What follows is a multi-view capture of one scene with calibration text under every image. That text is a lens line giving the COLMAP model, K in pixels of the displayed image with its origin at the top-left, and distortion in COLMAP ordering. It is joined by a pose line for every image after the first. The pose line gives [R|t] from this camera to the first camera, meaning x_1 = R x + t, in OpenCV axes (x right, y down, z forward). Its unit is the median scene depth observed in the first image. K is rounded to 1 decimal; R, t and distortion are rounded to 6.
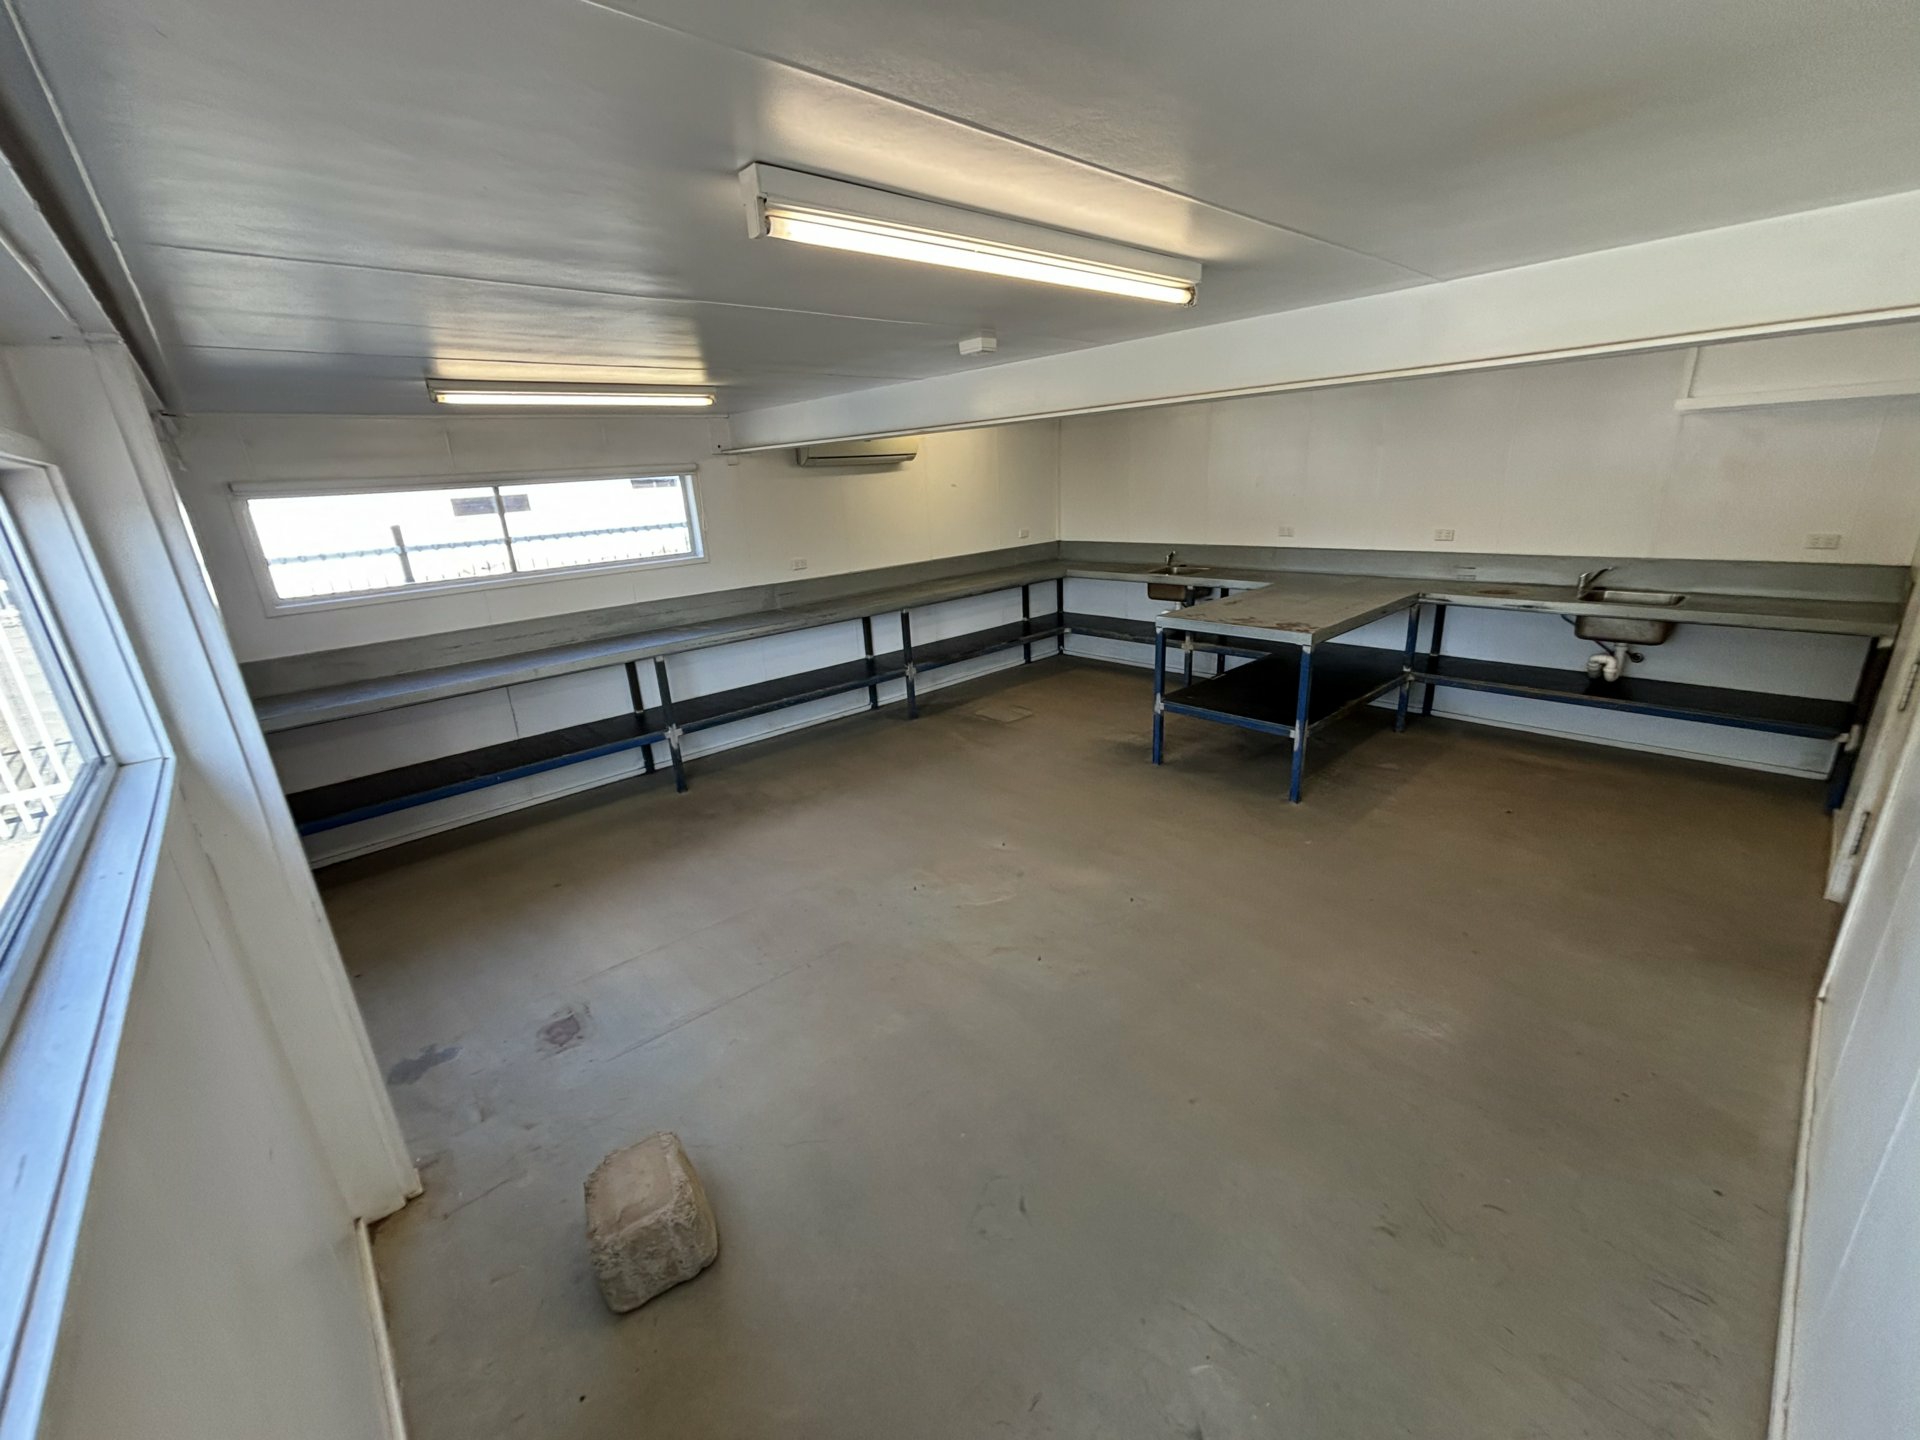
lens RADIAL K [[772.7, 0, 961.3], [0, 772.7, 722.8], [0, 0, 1]] dist [0.007218, -0.000084]
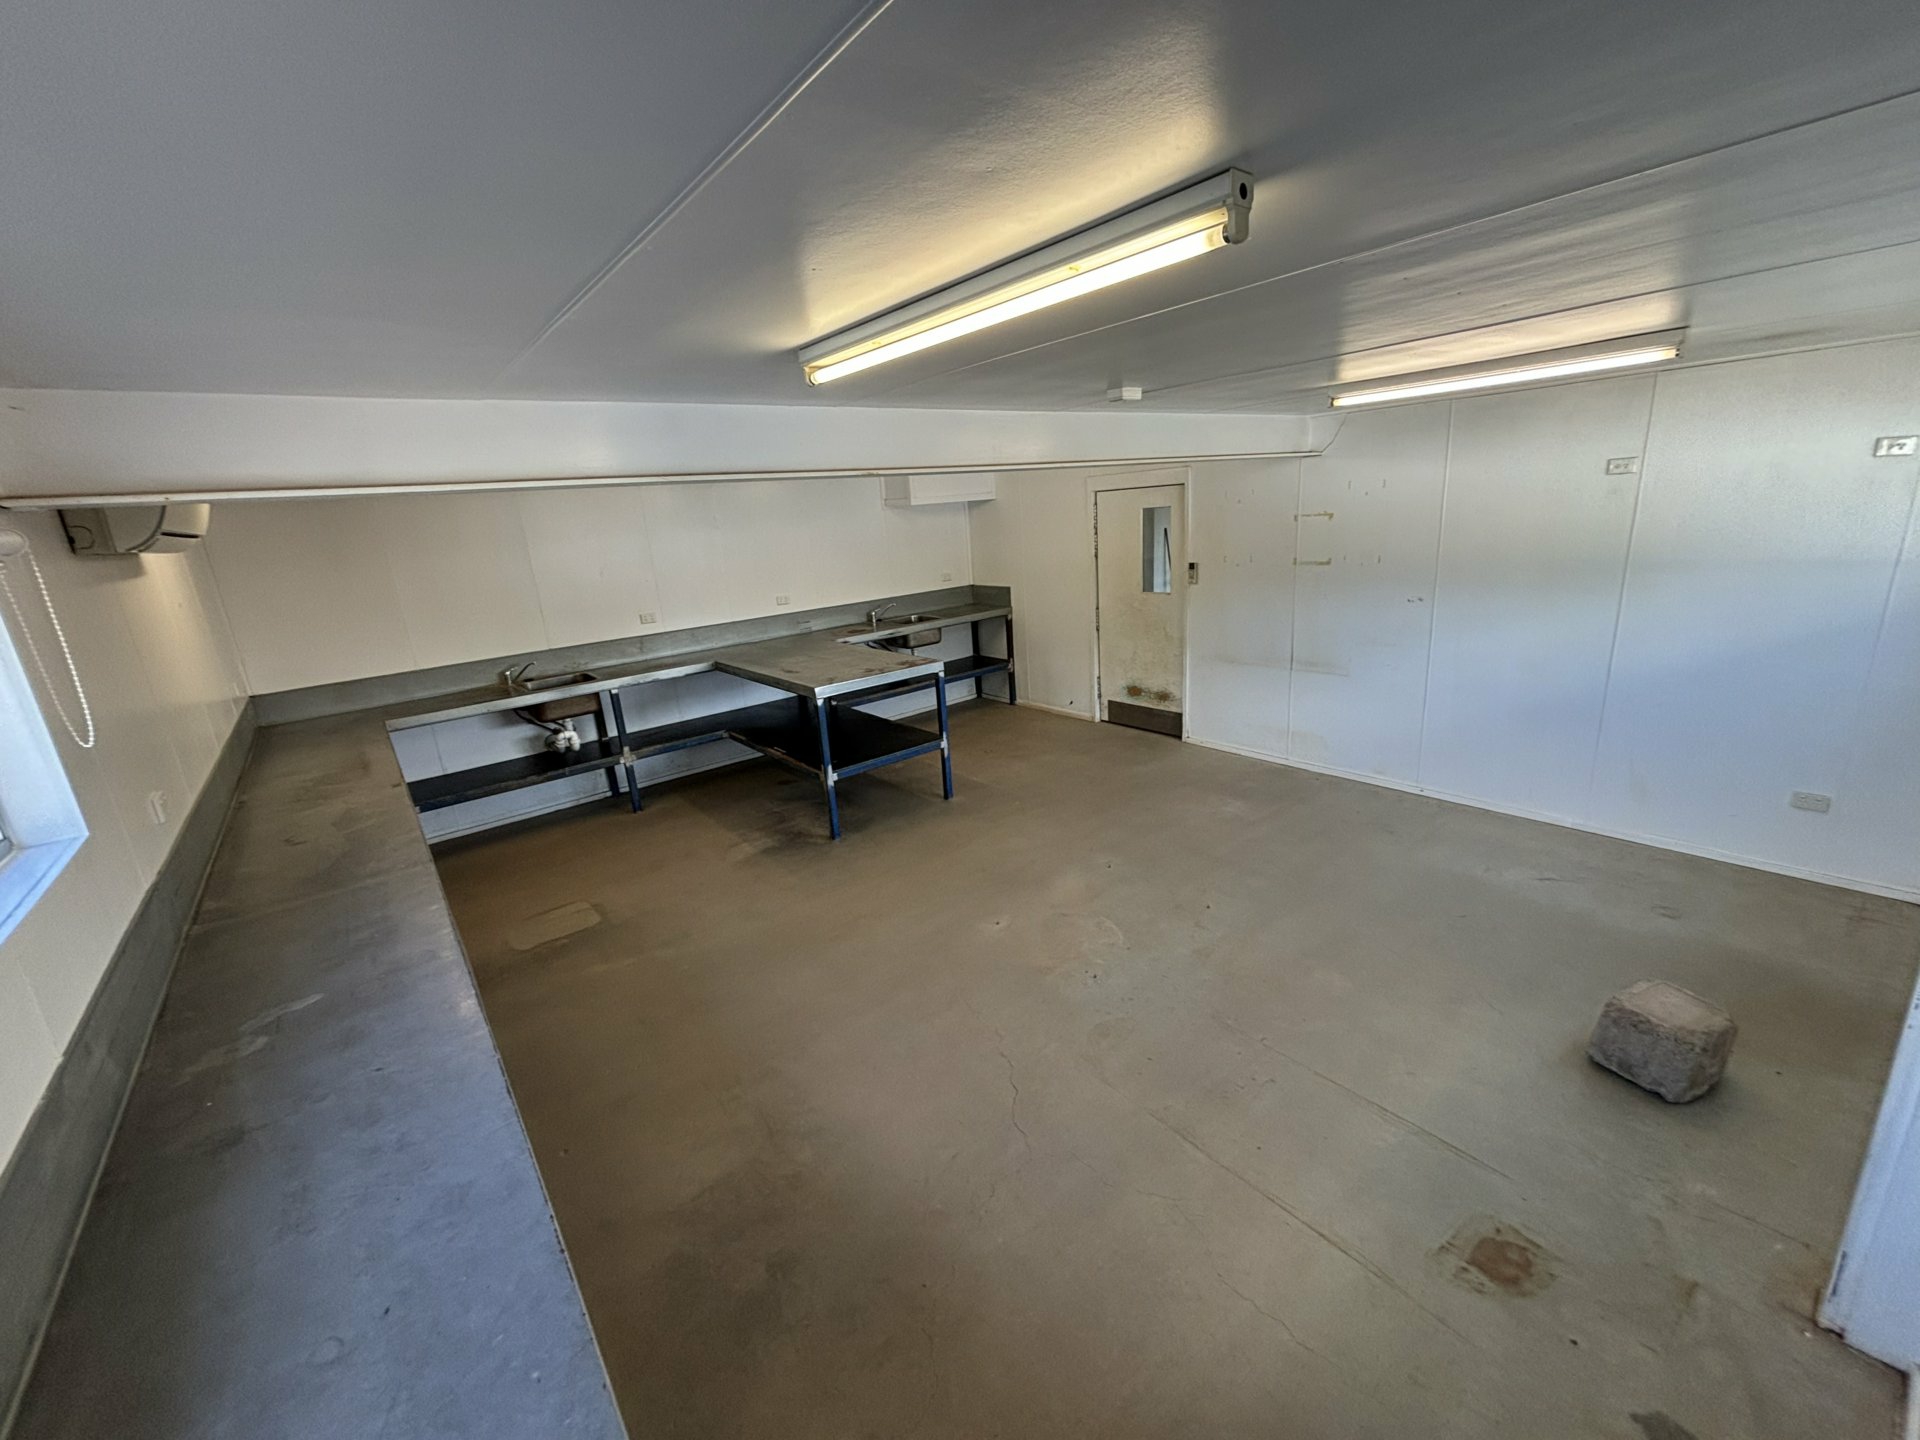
lens RADIAL K [[772.7, 0, 959.3], [0, 772.7, 714.3], [0, 0, 1]] dist [0.007218, -0.000084]
pose [[0.065826, -0.207789, 0.975956, -0.941021], [0.378996, 0.909988, 0.168181, -0.280841], [-0.923054, 0.358812, 0.138652, 0.994367]]
